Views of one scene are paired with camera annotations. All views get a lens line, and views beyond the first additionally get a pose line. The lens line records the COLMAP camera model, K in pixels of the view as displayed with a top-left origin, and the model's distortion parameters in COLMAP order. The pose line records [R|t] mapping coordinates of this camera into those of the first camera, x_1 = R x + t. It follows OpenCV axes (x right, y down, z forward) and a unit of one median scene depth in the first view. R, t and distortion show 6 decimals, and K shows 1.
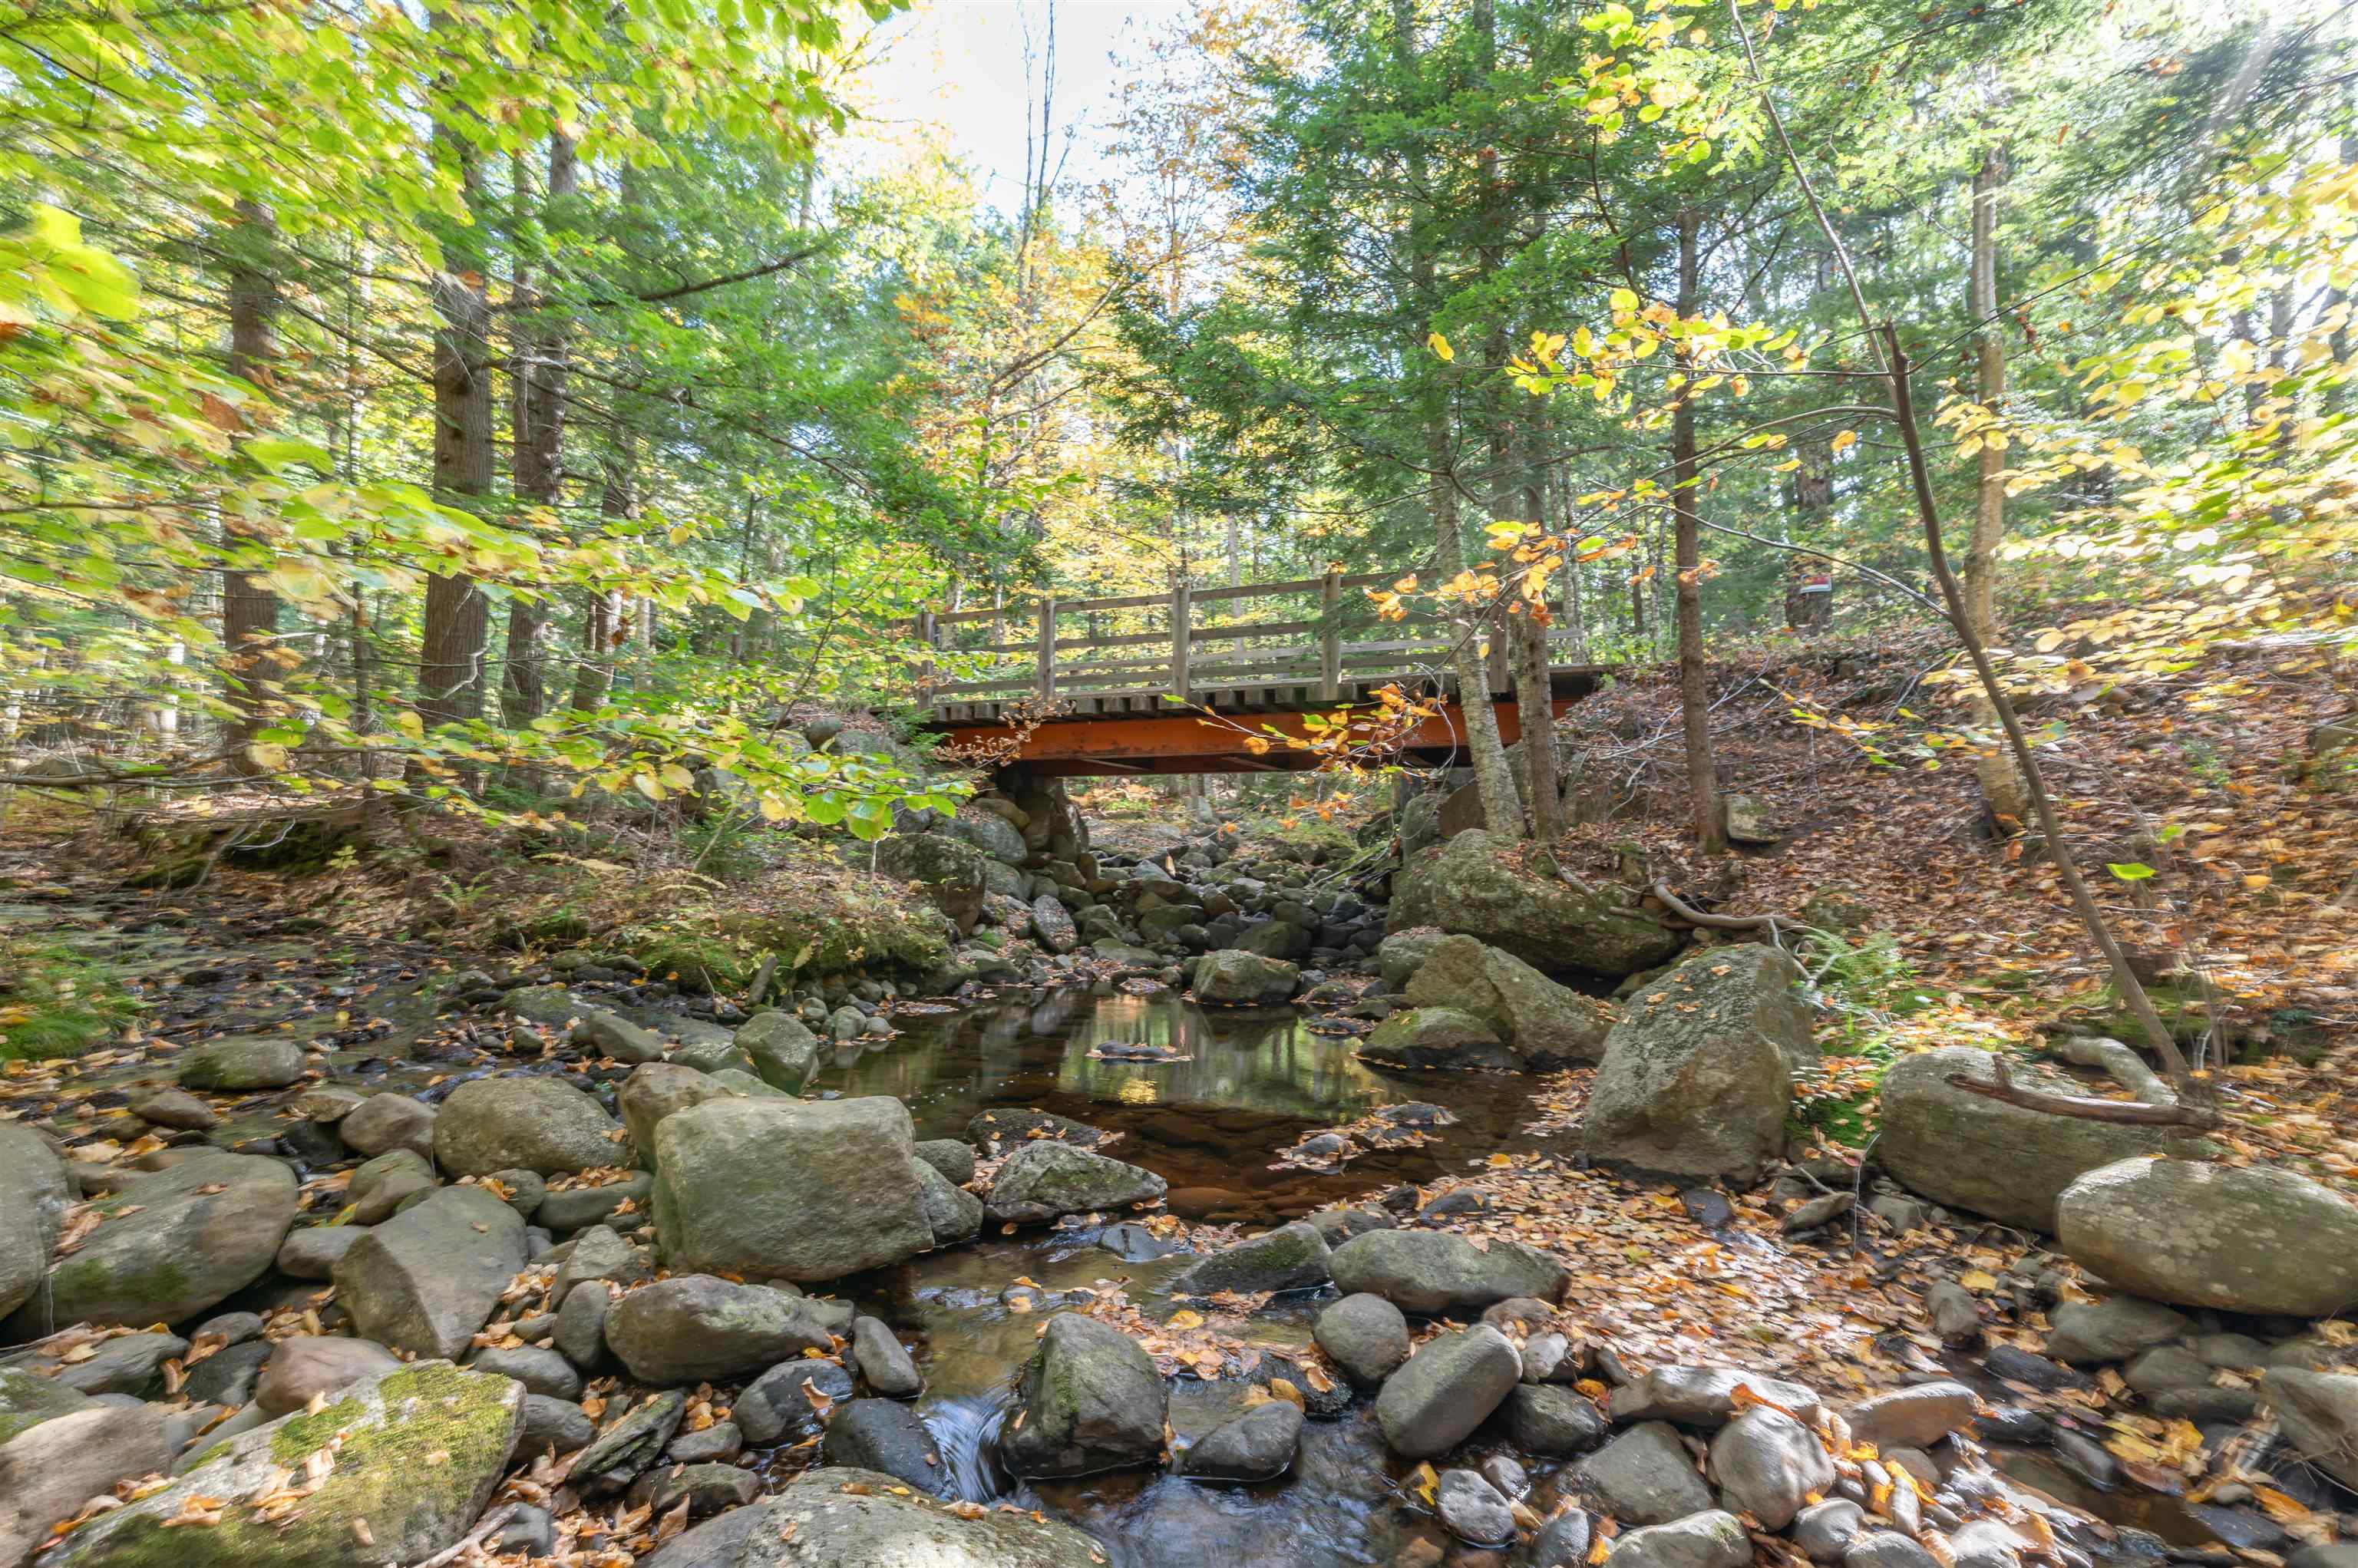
lens RADIAL K [[1115.2, 0, 1172.6], [0, 1115.2, 778.6], [0, 0, 1]] dist [-0.000894, -0.000116]
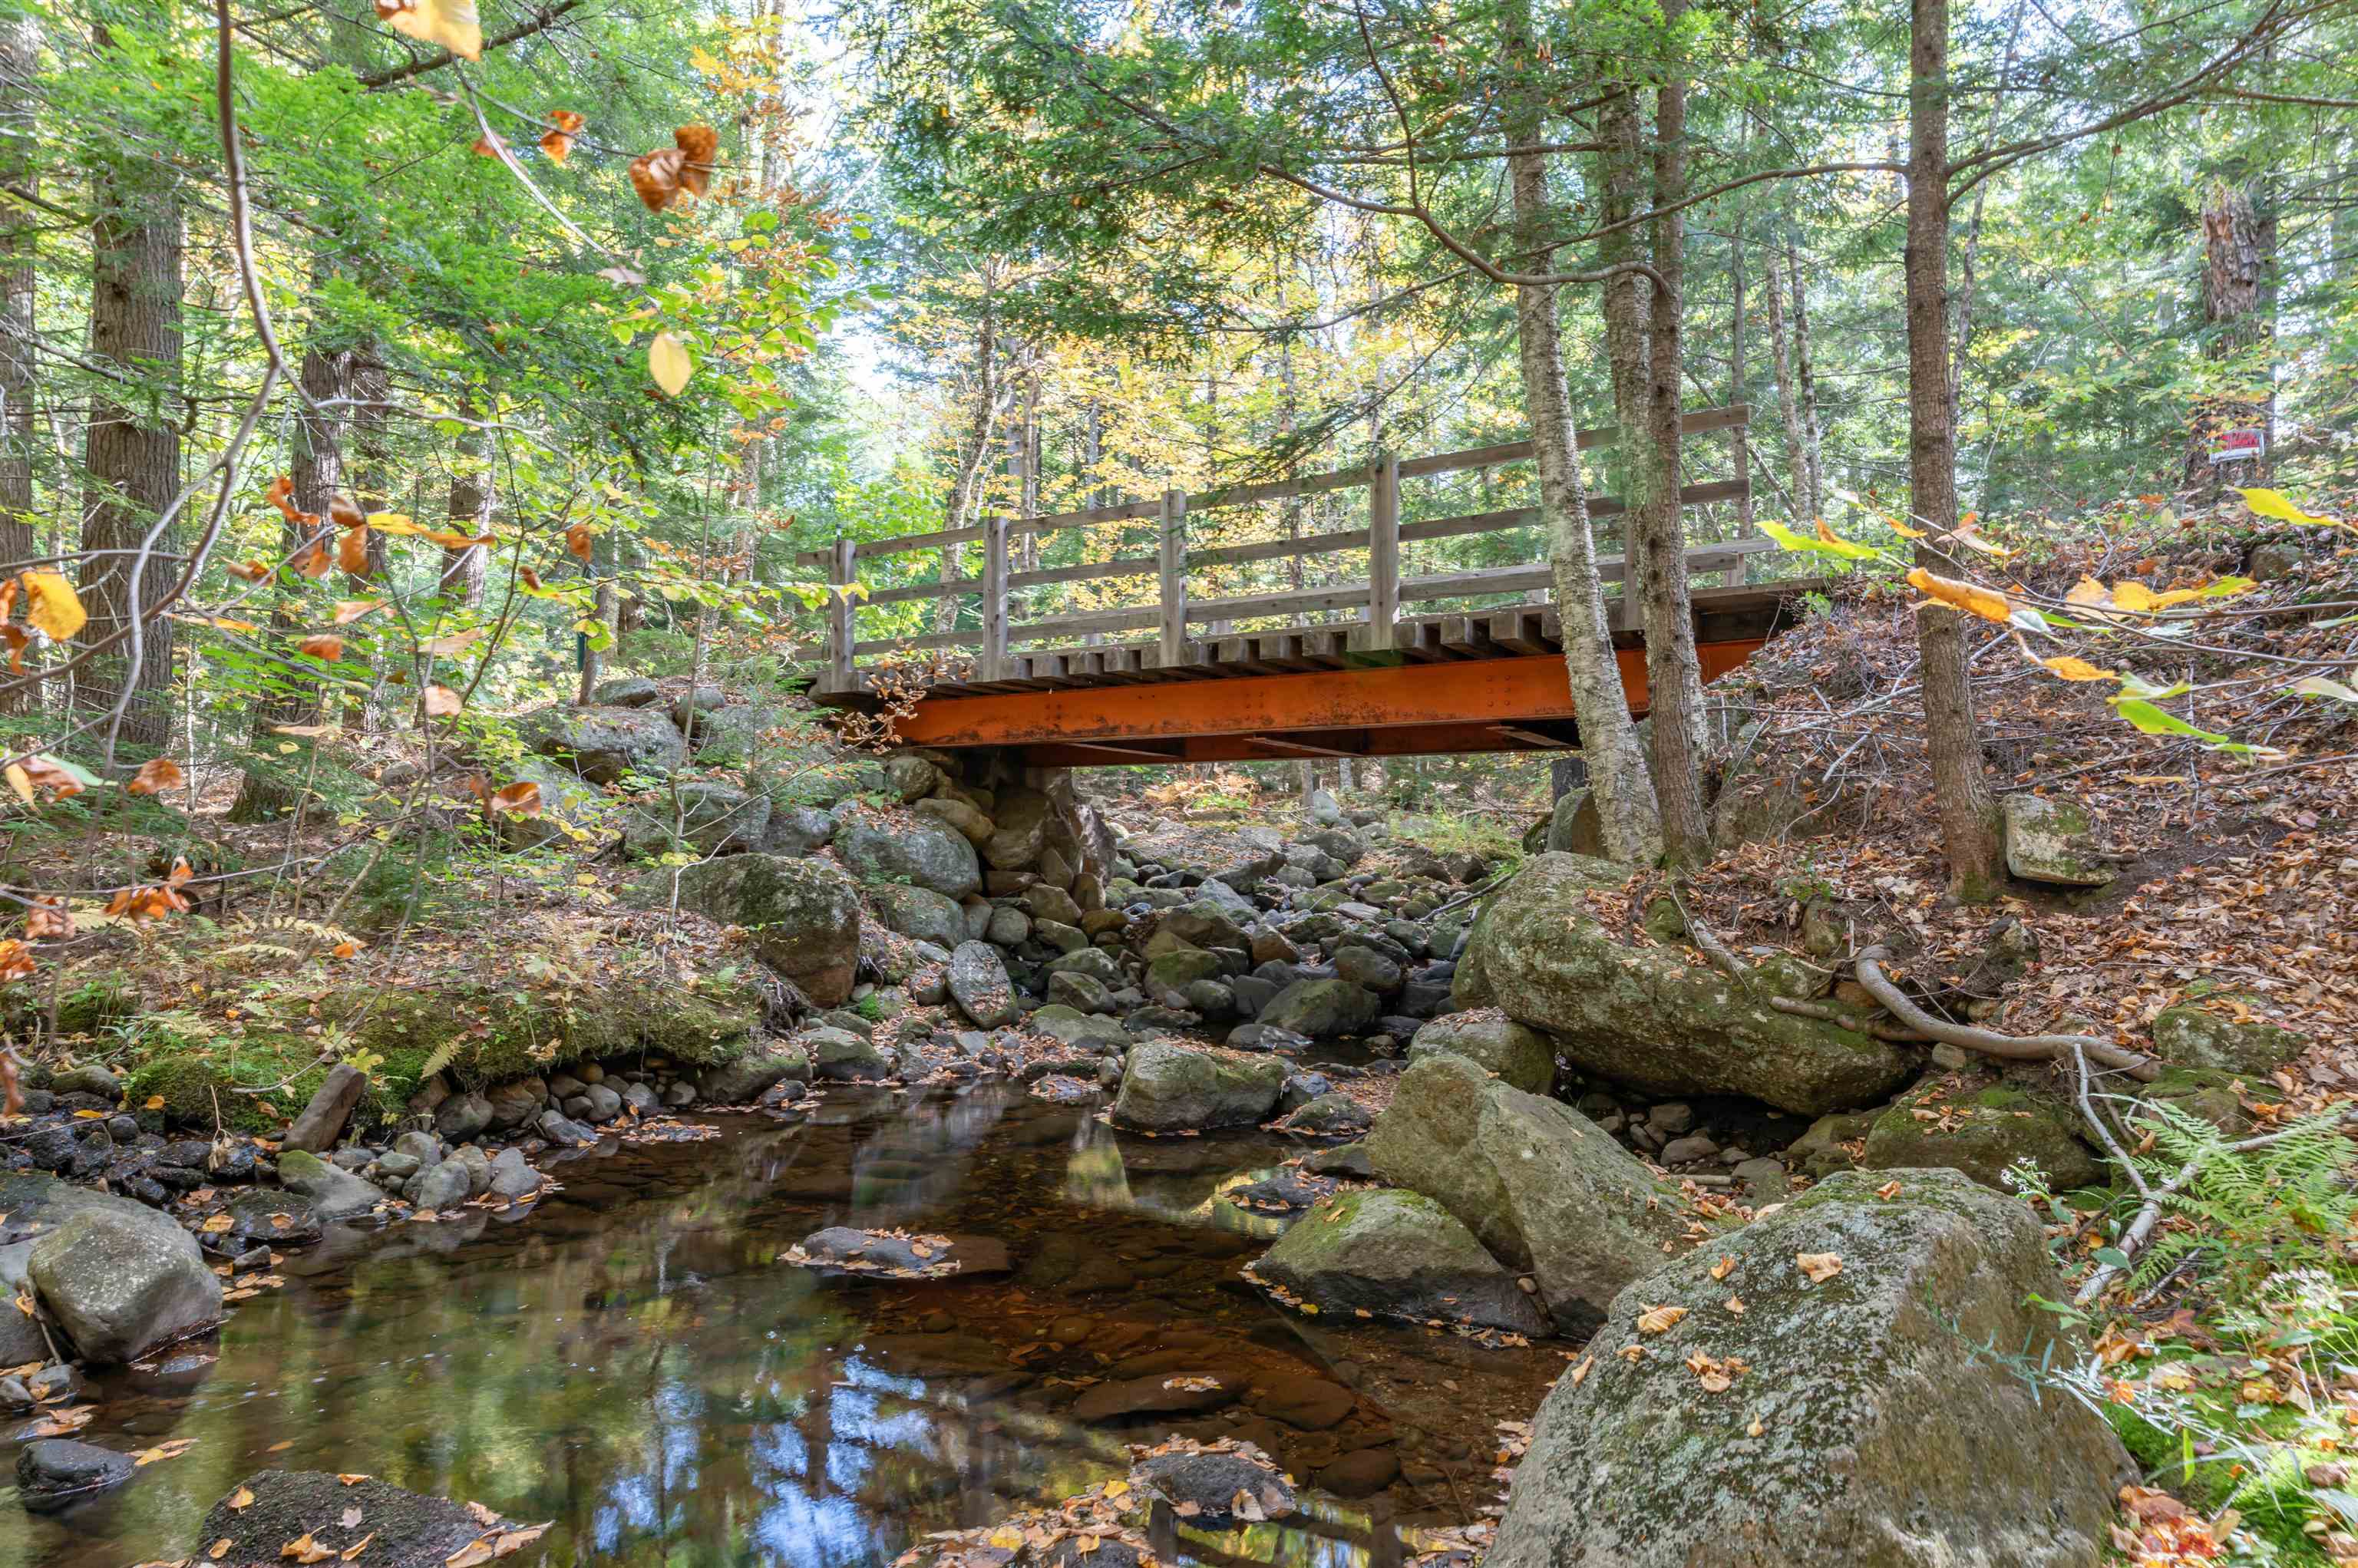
lens RADIAL K [[1341.1, 0, 1177.6], [0, 1341.1, 772.3], [0, 0, 1]] dist [0.077417, -0.030601]
pose [[0.989846, -0.008364, -0.141901, 0.170592], [0.009086, 0.999949, 0.004441, -0.002939], [0.141857, -0.005686, 0.989871, 0.247940]]
